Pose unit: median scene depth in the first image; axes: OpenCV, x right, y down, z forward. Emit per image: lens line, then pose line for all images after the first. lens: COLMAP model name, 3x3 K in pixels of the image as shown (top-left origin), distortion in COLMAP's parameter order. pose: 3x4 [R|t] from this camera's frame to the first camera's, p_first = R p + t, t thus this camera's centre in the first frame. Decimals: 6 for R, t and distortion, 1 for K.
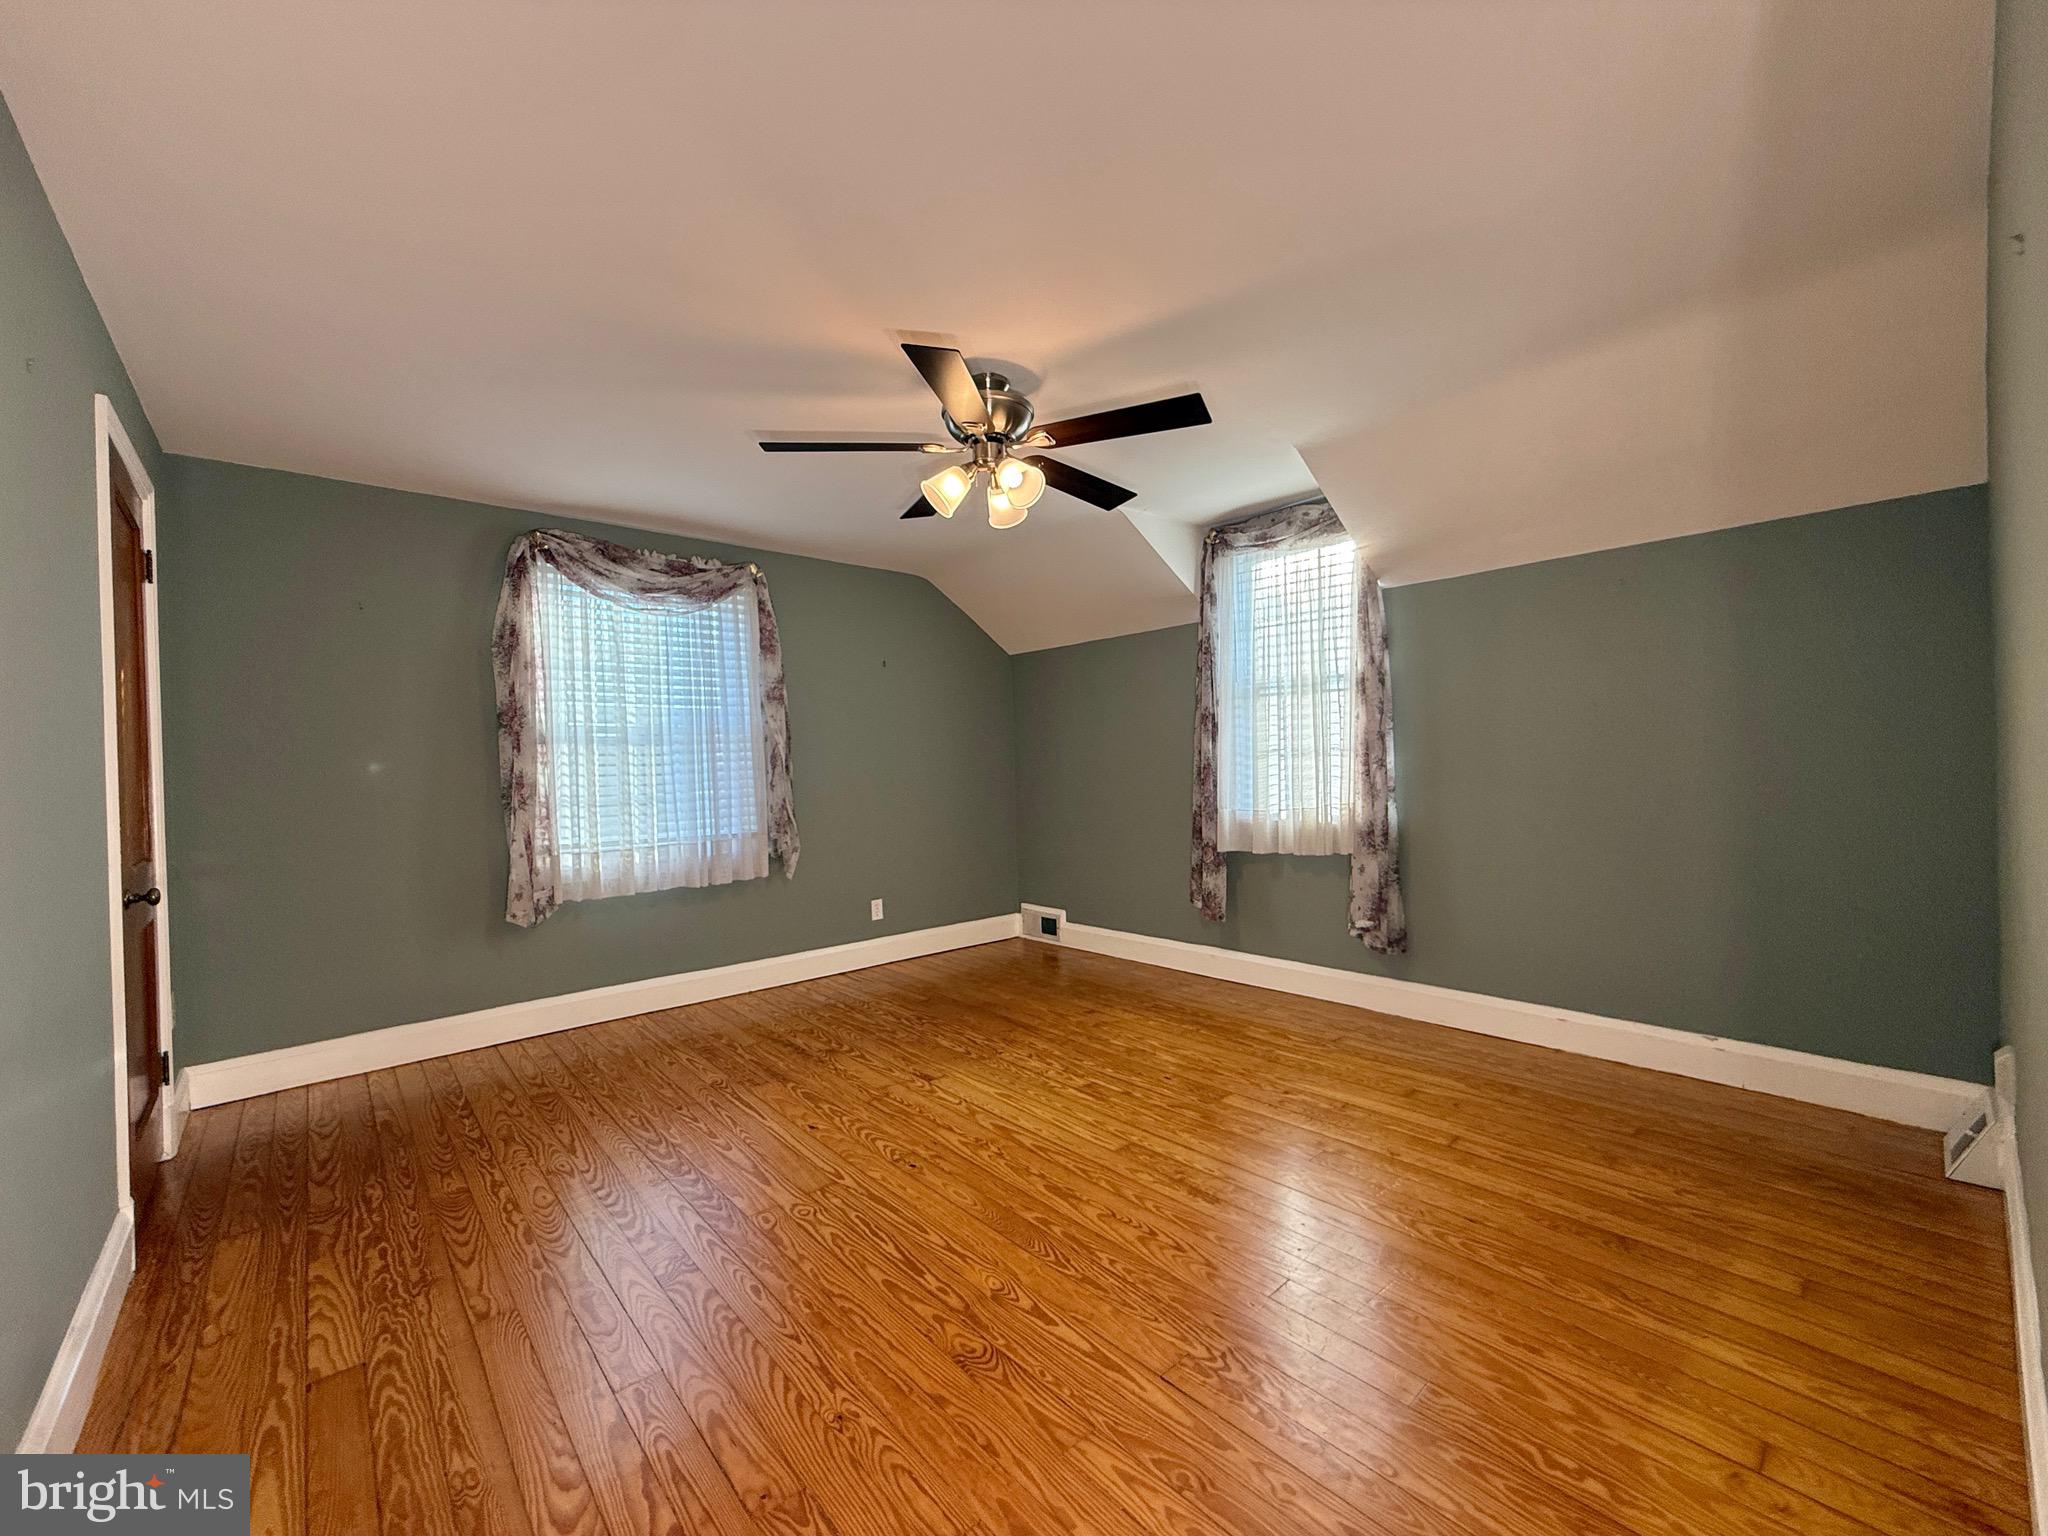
lens RADIAL K [[832.4, 0, 1022.8], [0, 832.4, 777.0], [0, 0, 1]] dist [0.002373, -0.000624]
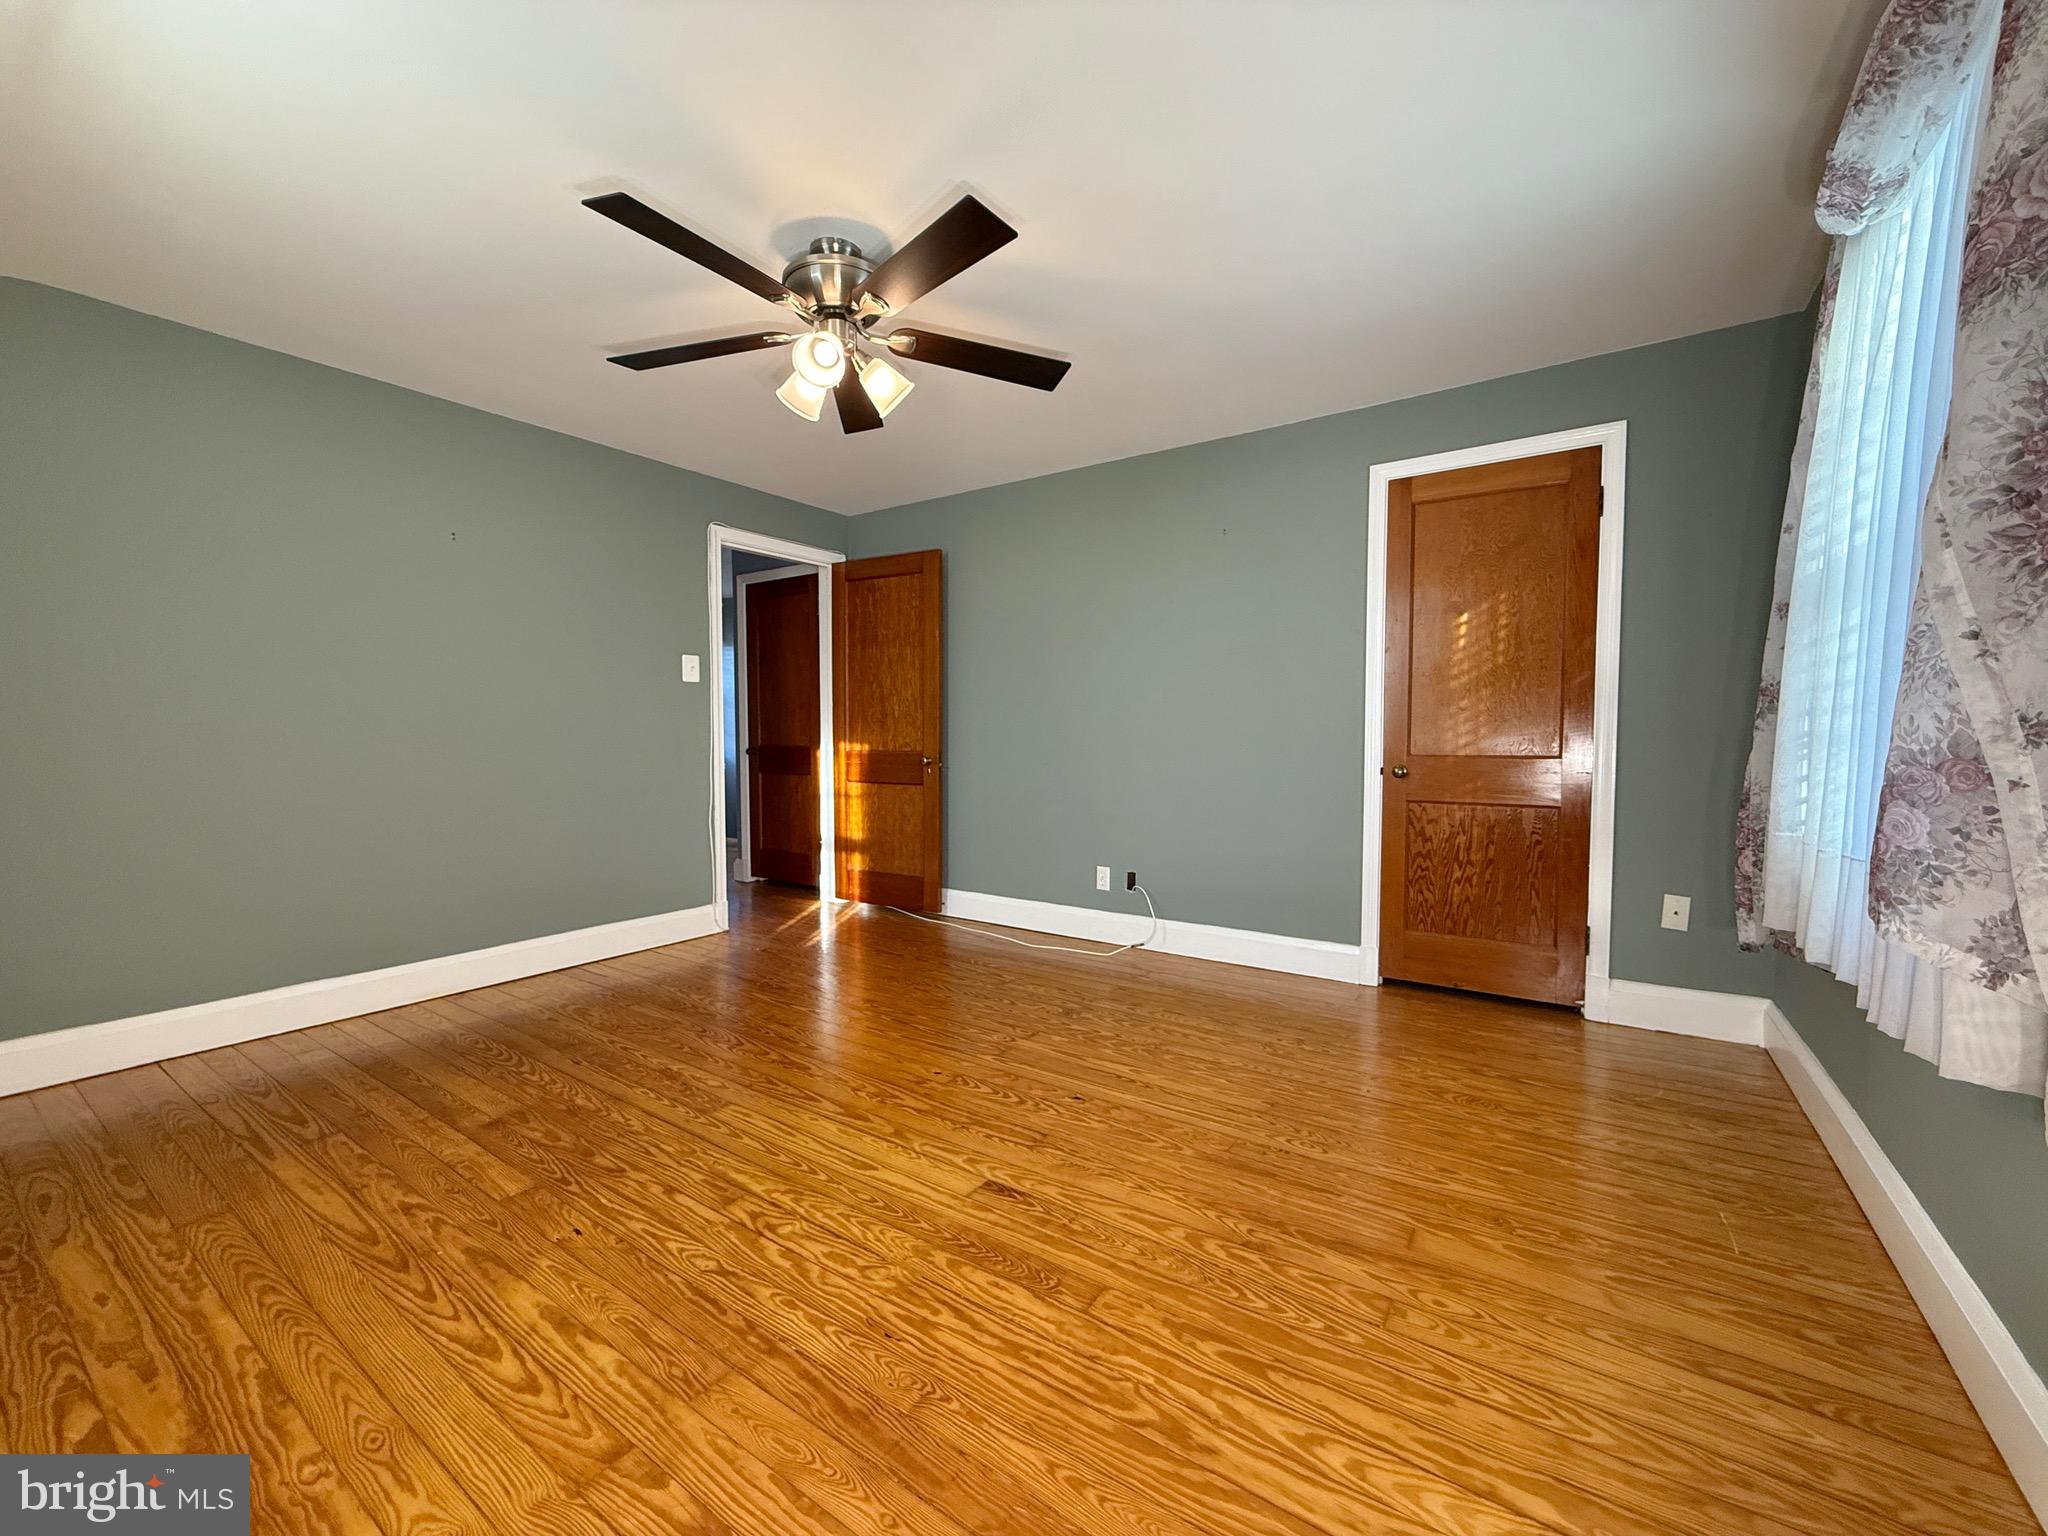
lens RADIAL K [[832.4, 0, 1023.8], [0, 832.4, 768.2], [0, 0, 1]] dist [0.002373, -0.000624]
pose [[-0.969220, 0.041957, -0.242596, 0.001675], [0.027885, 0.997739, 0.061150, 0.016342], [0.244613, 0.052503, -0.968198, 1.725516]]
